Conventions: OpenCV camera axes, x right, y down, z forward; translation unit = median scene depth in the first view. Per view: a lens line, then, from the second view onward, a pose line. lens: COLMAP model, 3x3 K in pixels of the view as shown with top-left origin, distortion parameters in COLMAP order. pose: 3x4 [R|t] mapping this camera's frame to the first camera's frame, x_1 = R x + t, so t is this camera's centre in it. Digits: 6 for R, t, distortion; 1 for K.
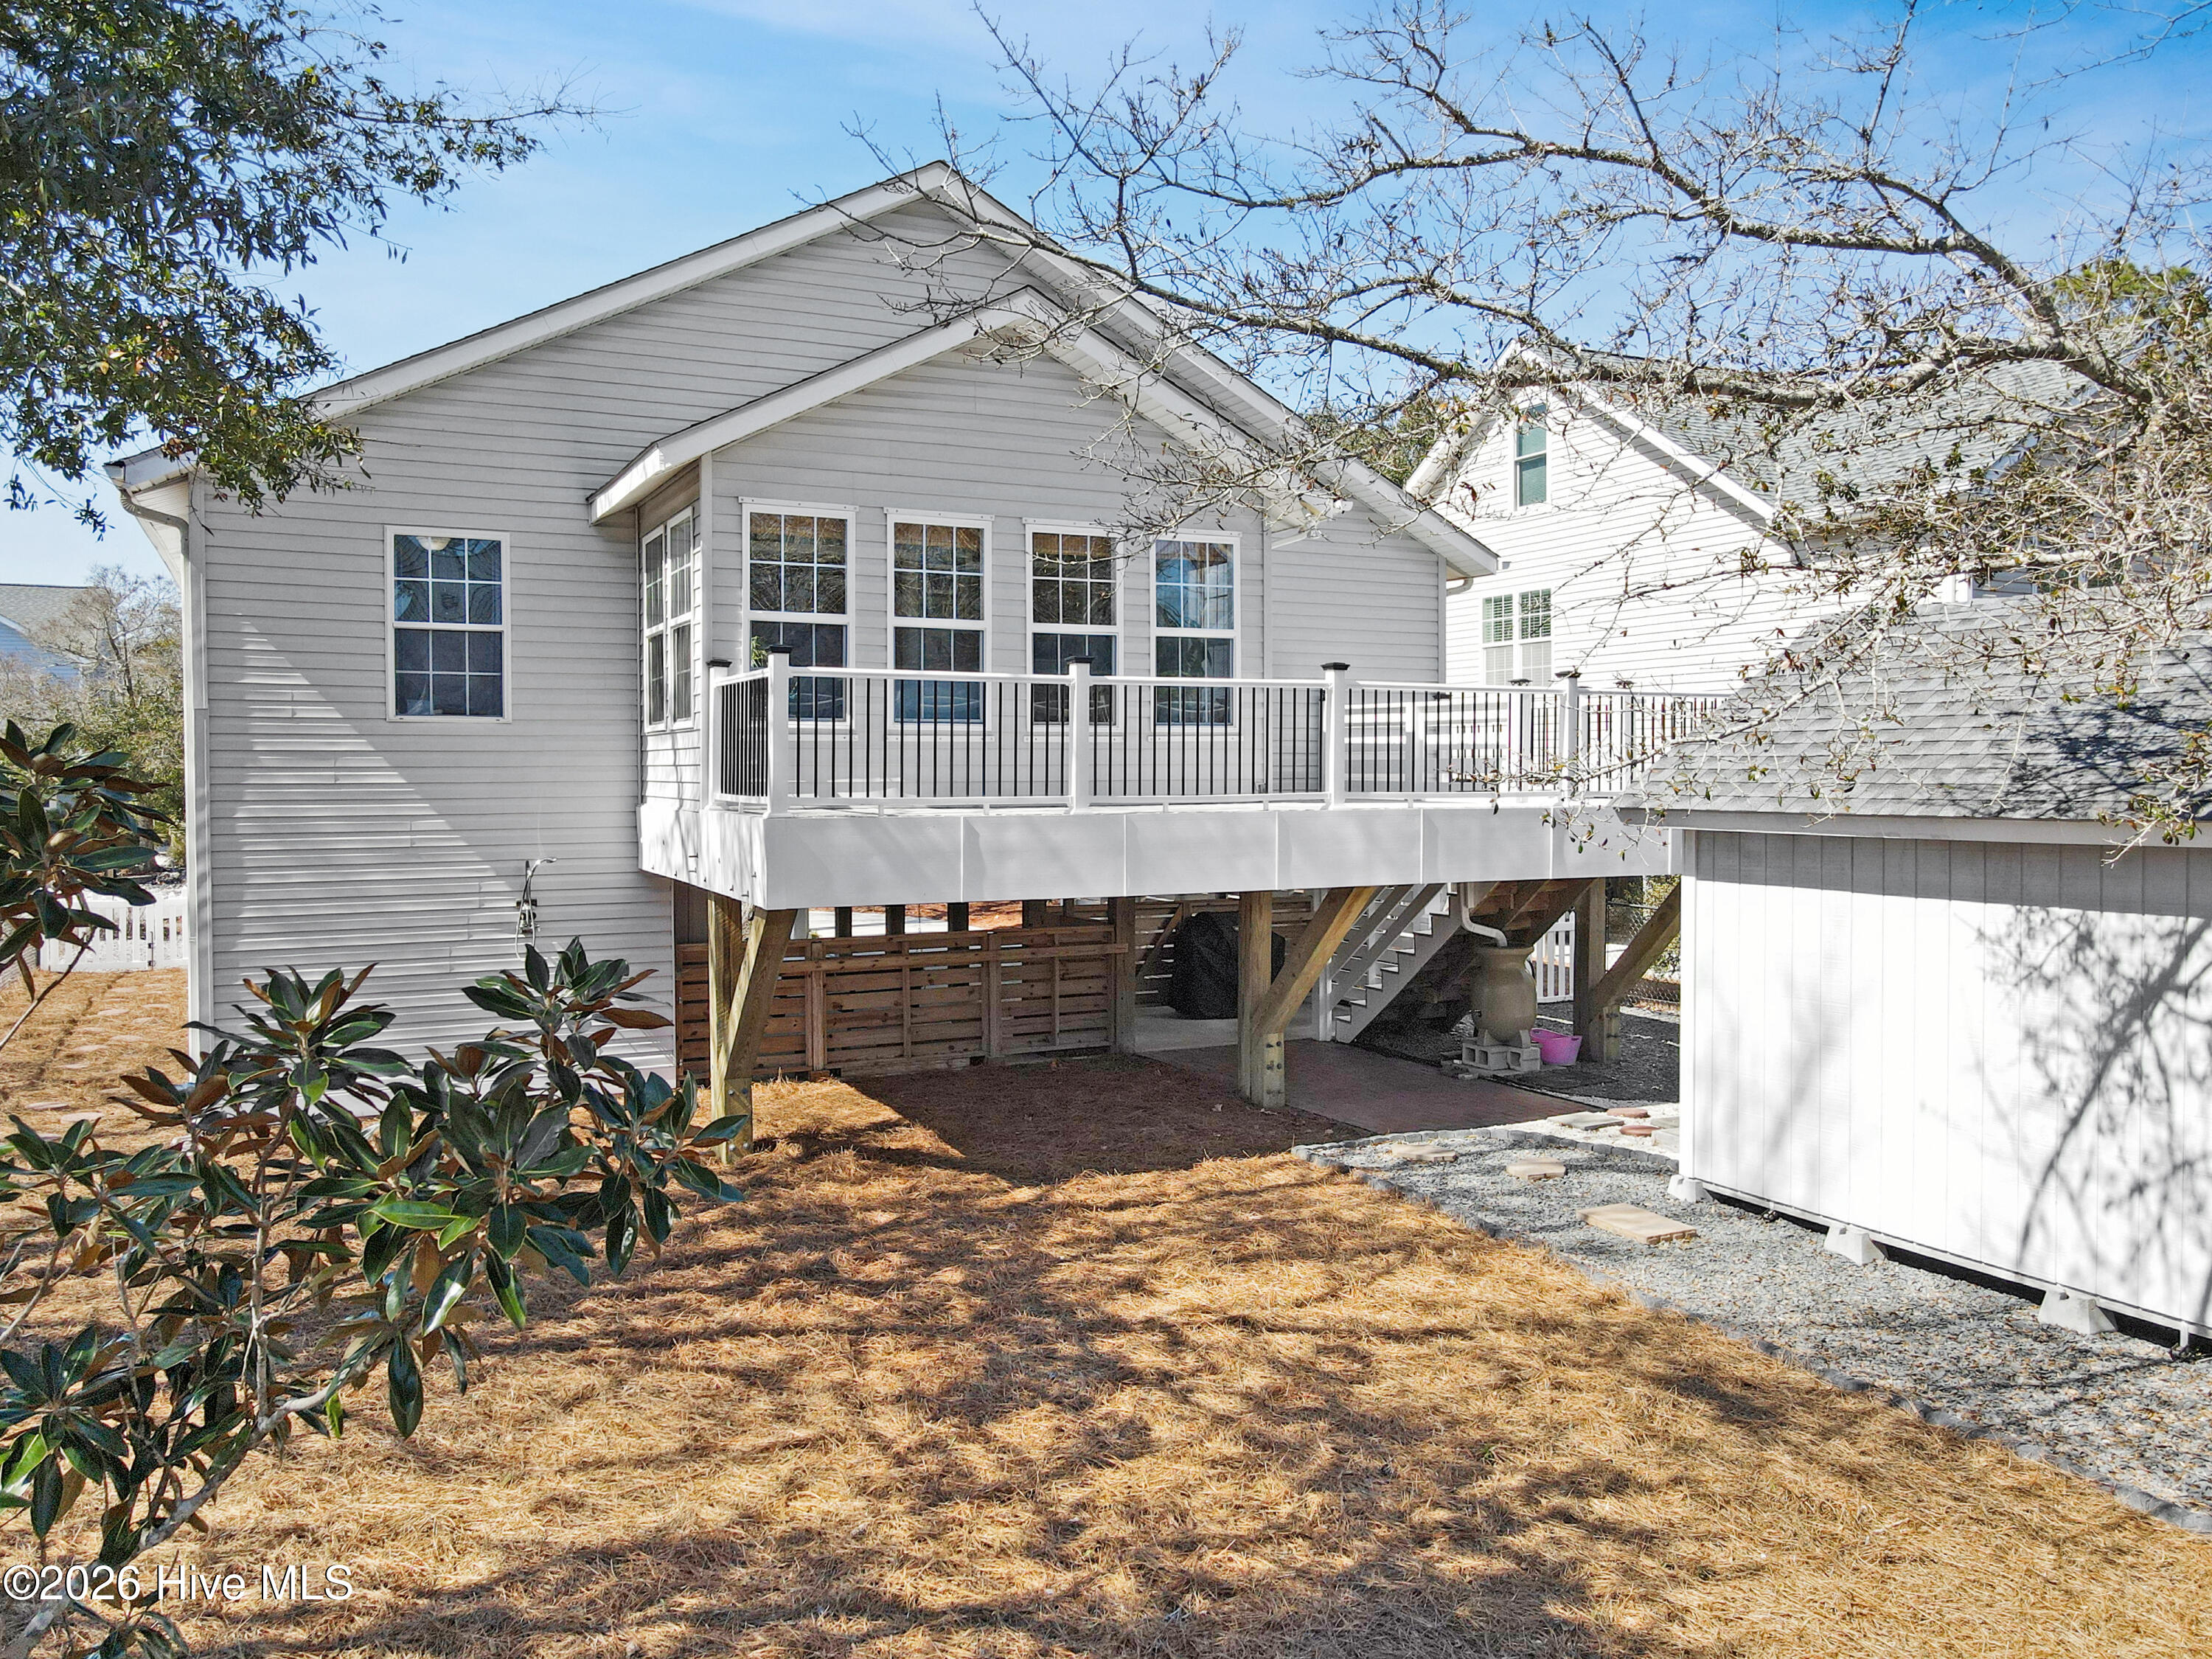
lens RADIAL K [[1624.1, 0, 1105.6], [0, 1624.1, 834.8], [0, 0, 1]] dist [0.009711, 0.017211]
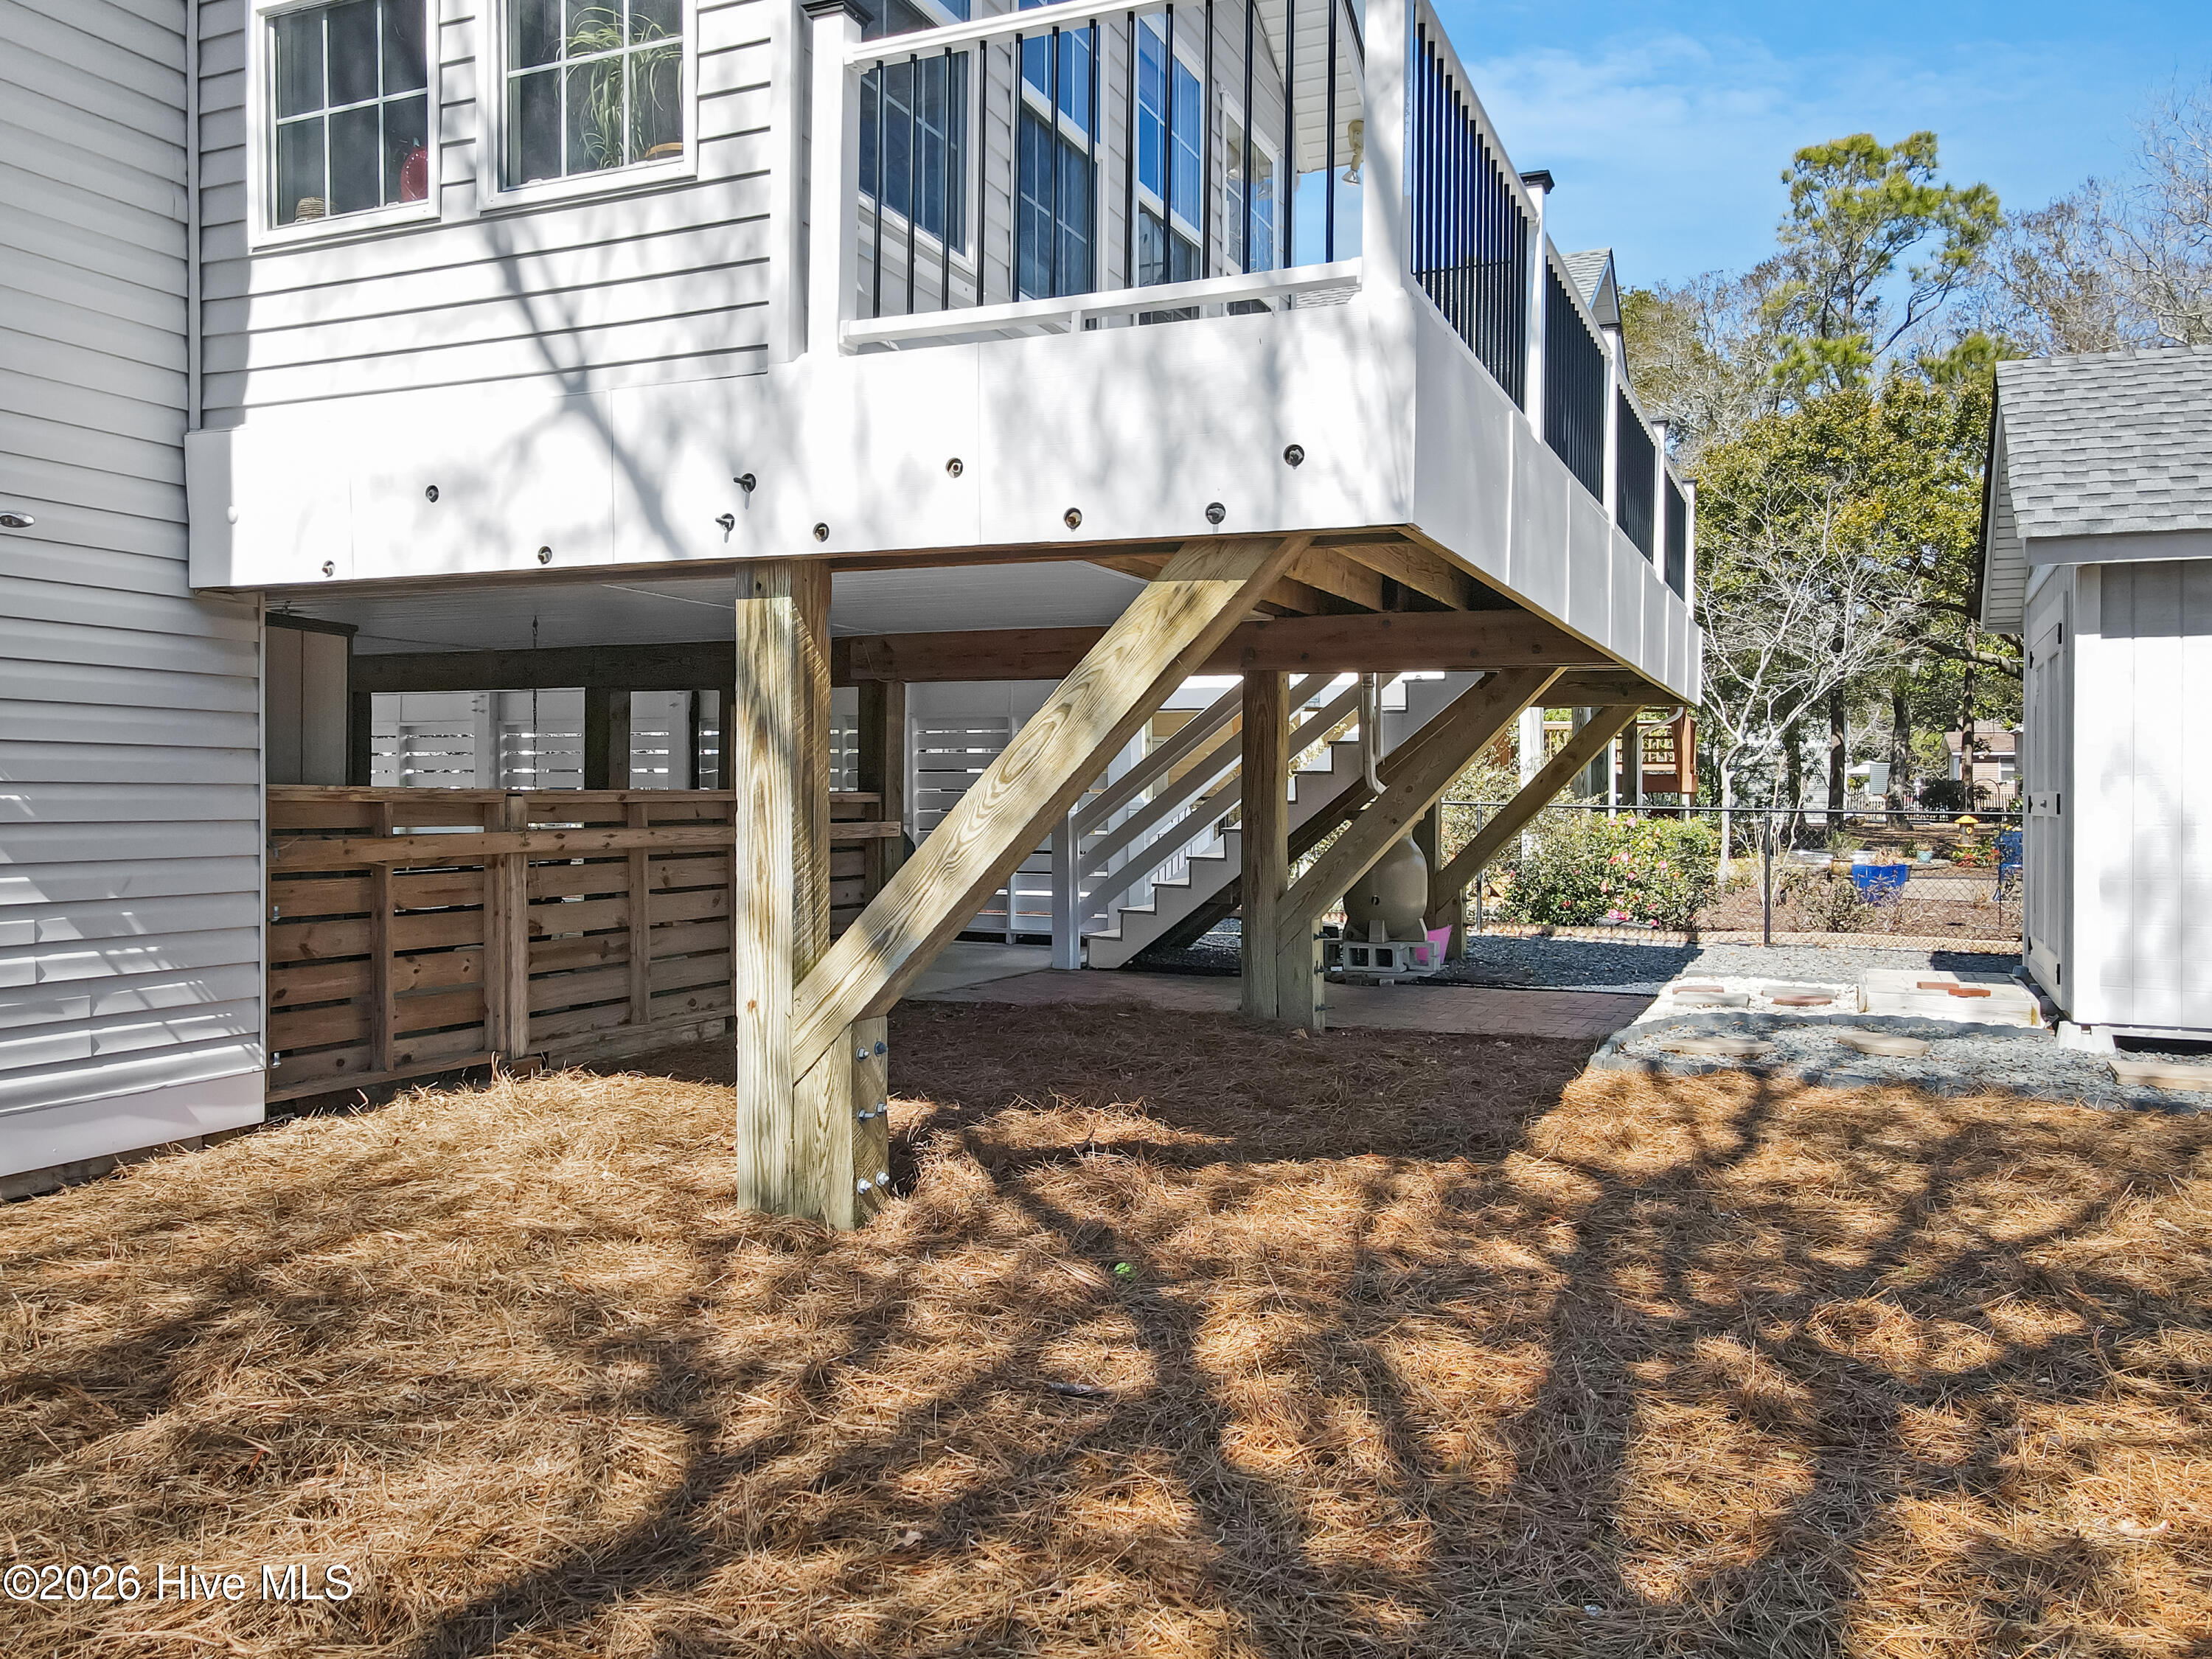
lens RADIAL K [[1624.1, 0, 1106.5], [0, 1624.1, 818.1], [0, 0, 1]] dist [0.009711, 0.017211]
pose [[0.749344, 0.000755, 0.662180, -0.392712], [0.017673, 0.999620, -0.021139, 0.092613], [-0.661945, 0.027543, 0.749046, 0.554654]]
